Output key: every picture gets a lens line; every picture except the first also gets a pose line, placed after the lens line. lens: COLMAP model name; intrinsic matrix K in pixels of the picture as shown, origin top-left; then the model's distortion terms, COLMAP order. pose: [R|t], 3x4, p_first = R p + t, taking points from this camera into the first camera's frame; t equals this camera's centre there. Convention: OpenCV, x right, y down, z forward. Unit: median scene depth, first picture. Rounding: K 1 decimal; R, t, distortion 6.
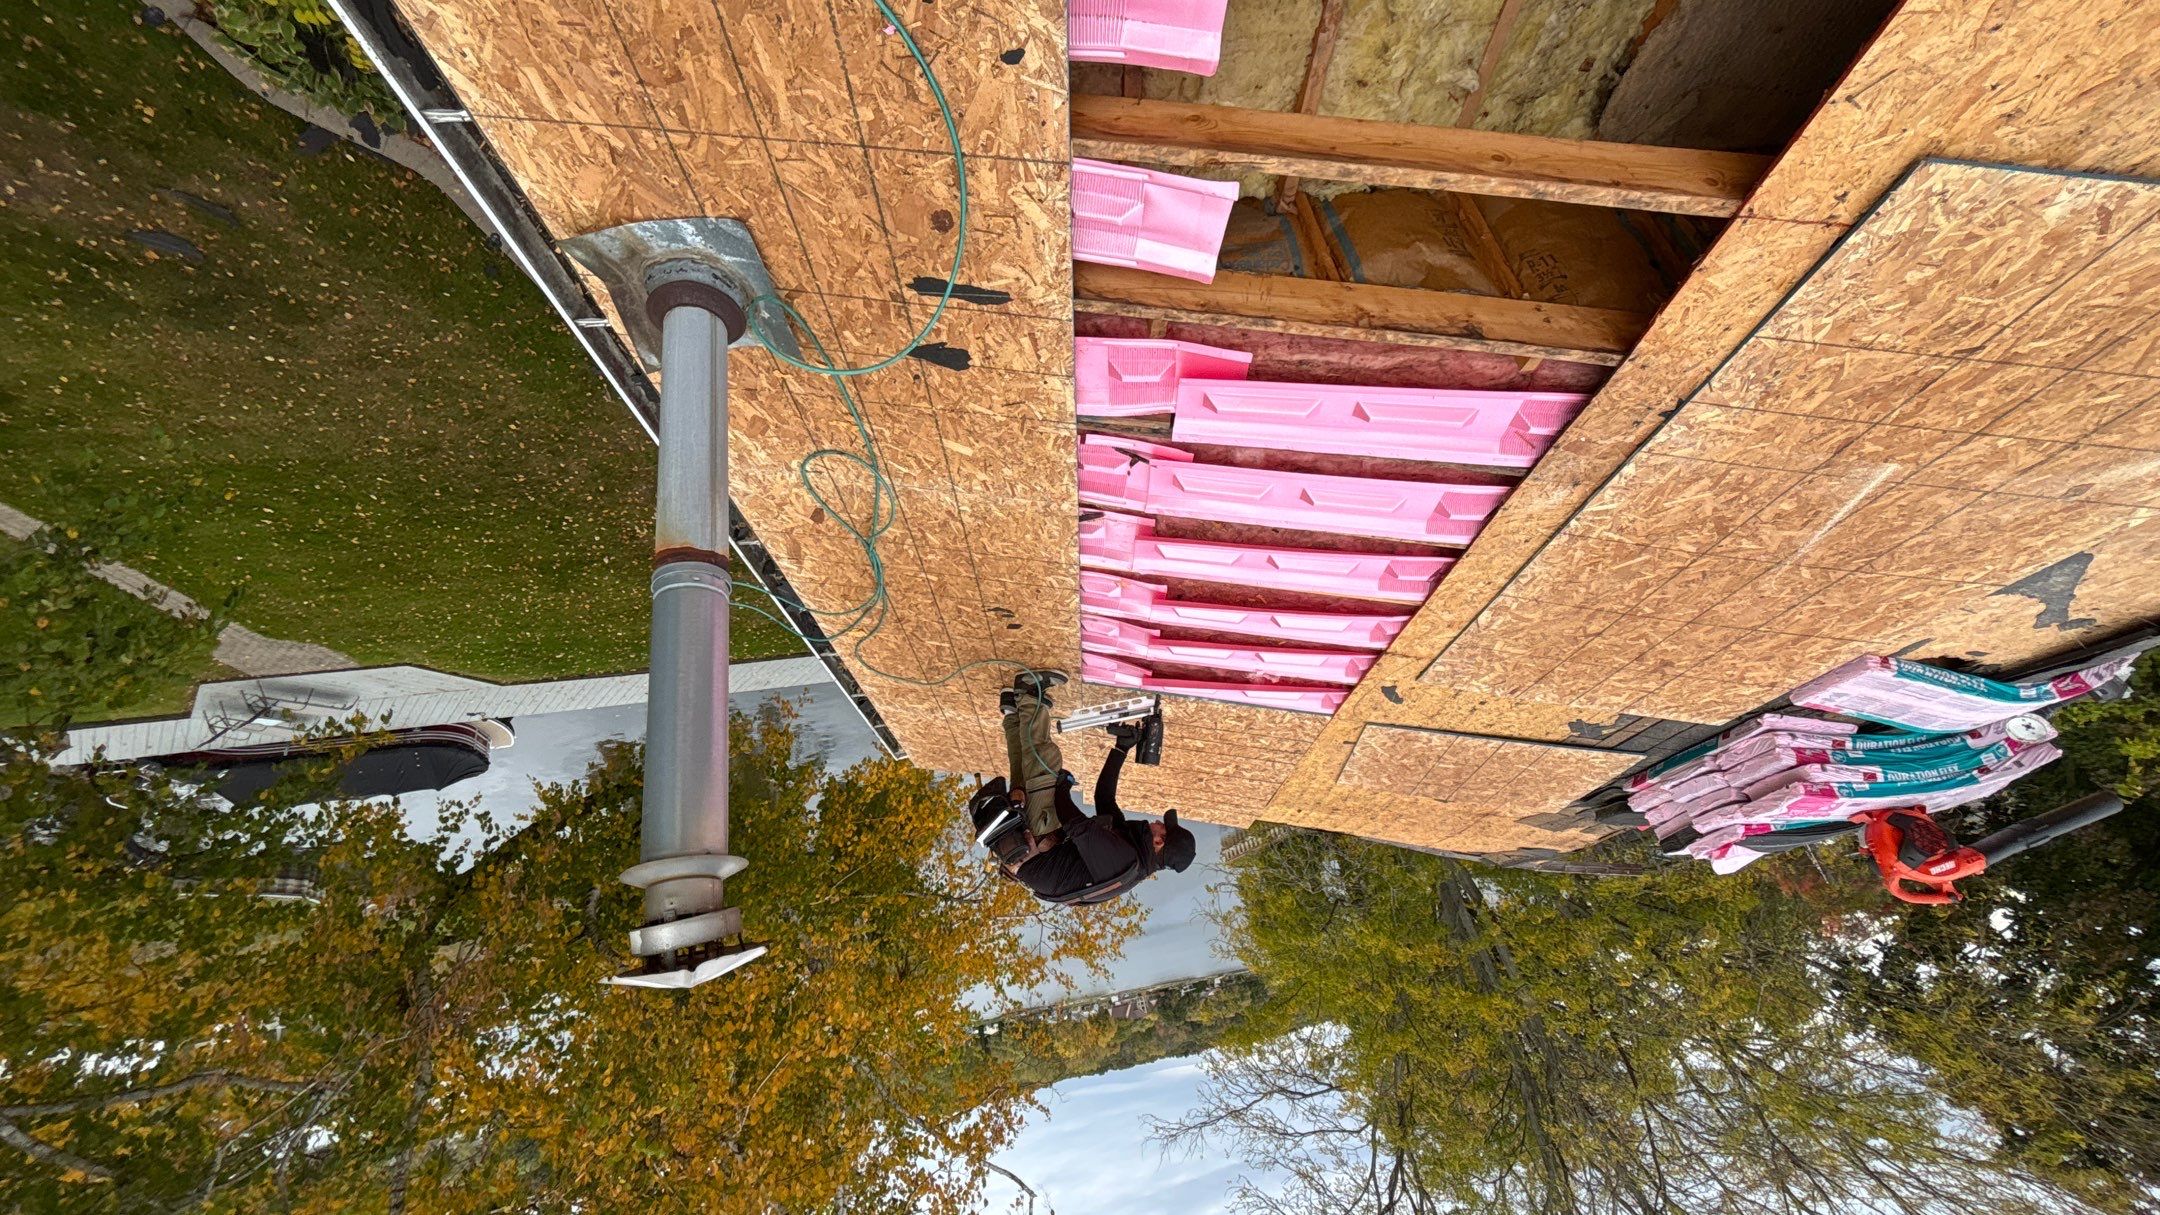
lens RADIAL K [[869.7, 0, 1080.0], [0, 869.7, 607.5], [0, 0, 1]] dist [-0.001151, -0.000001]
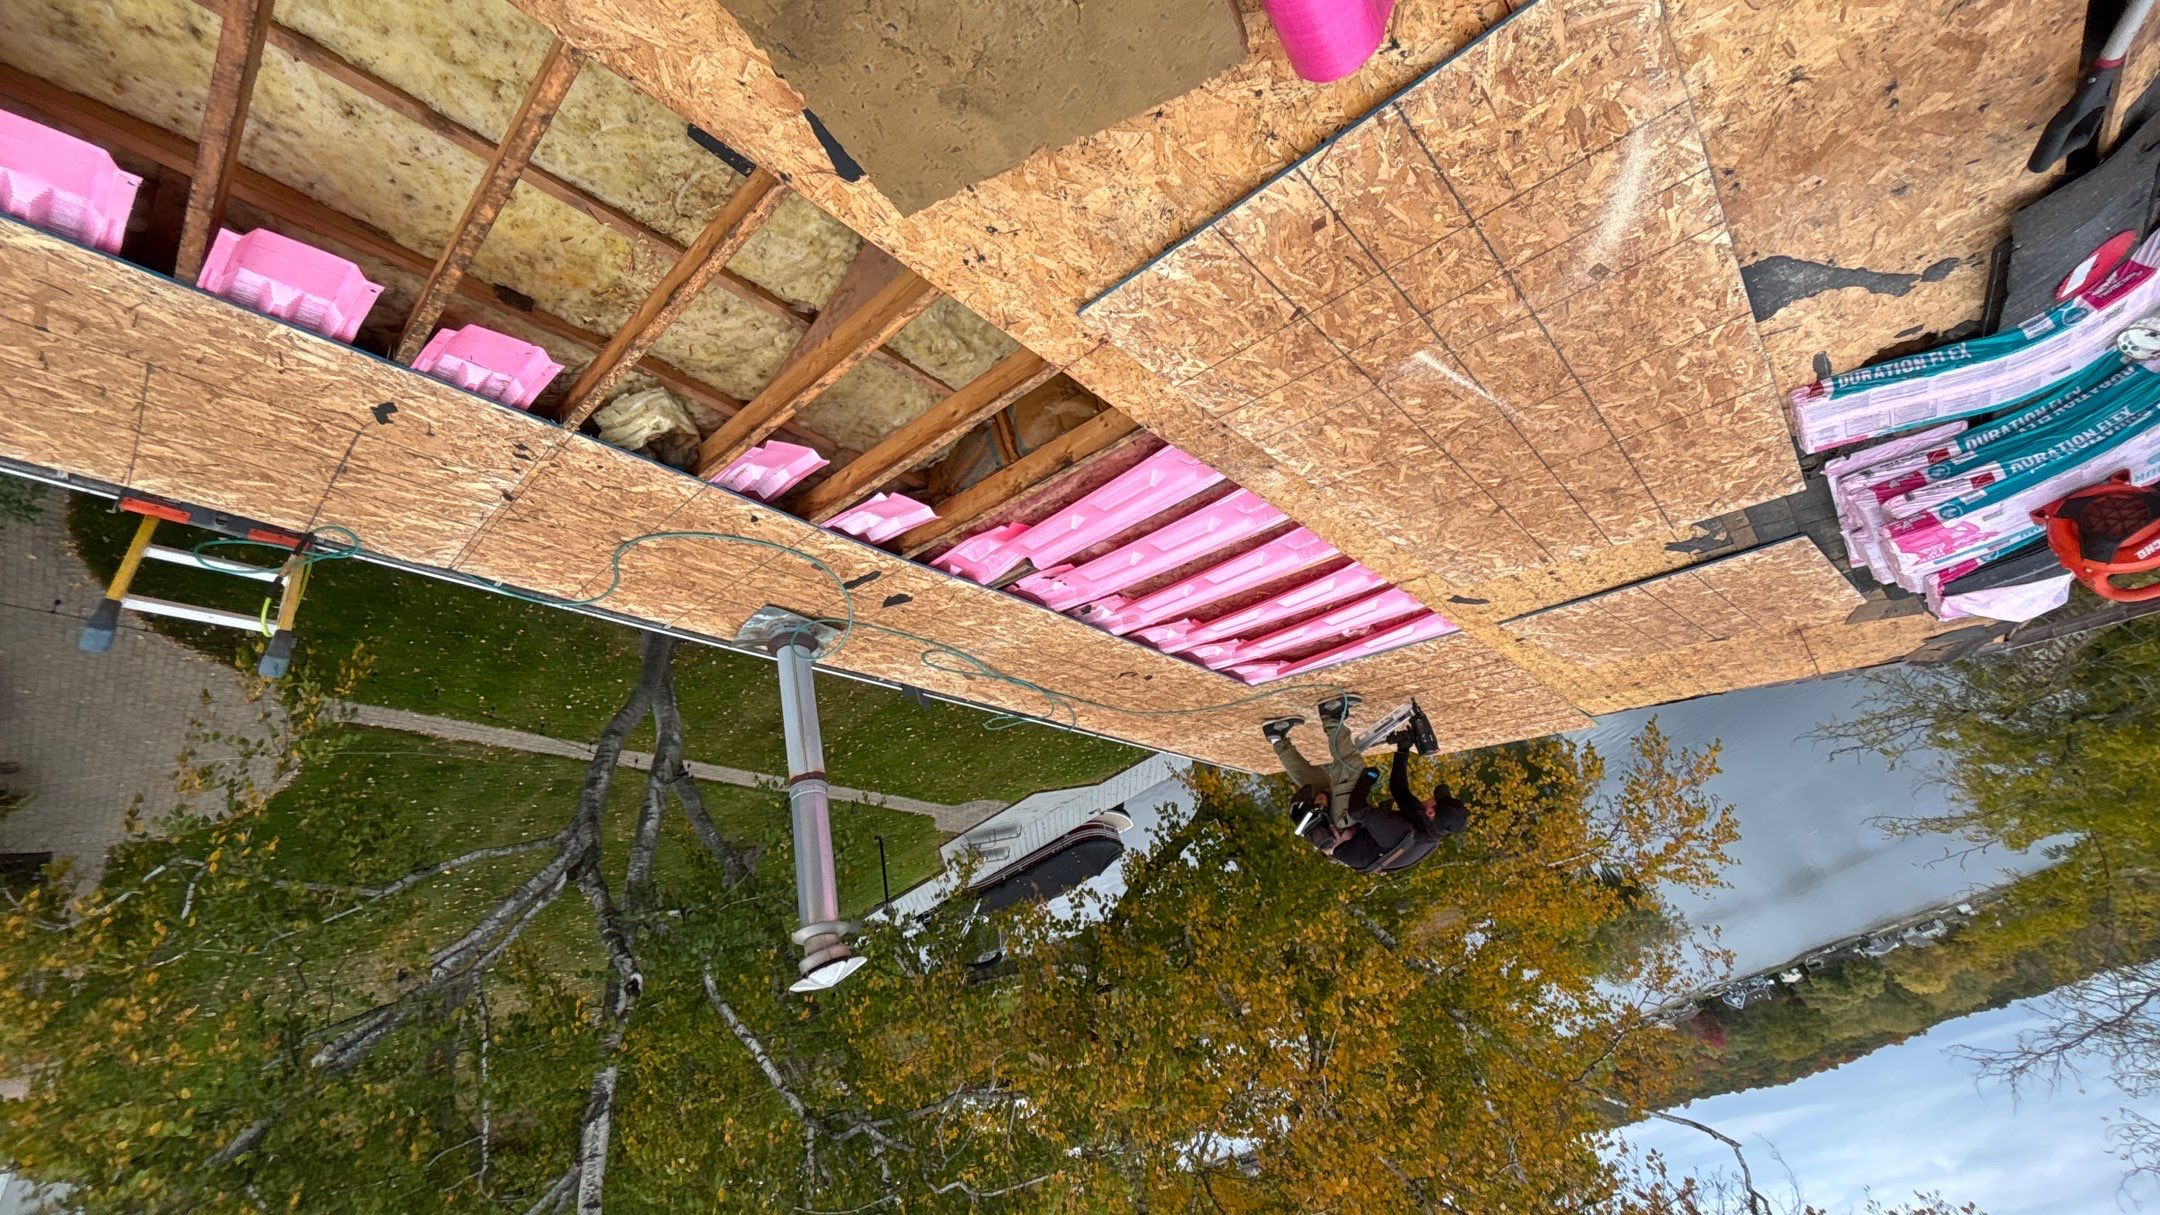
lens RADIAL K [[879.2, 0, 1080.0], [0, 879.2, 607.5], [0, 0, 1]] dist [-0.003478, -0.000231]
pose [[0.721056, -0.411219, -0.557653, 0.689727], [0.413442, 0.901207, -0.129970, 0.060237], [0.556007, -0.136842, 0.819836, -0.130994]]
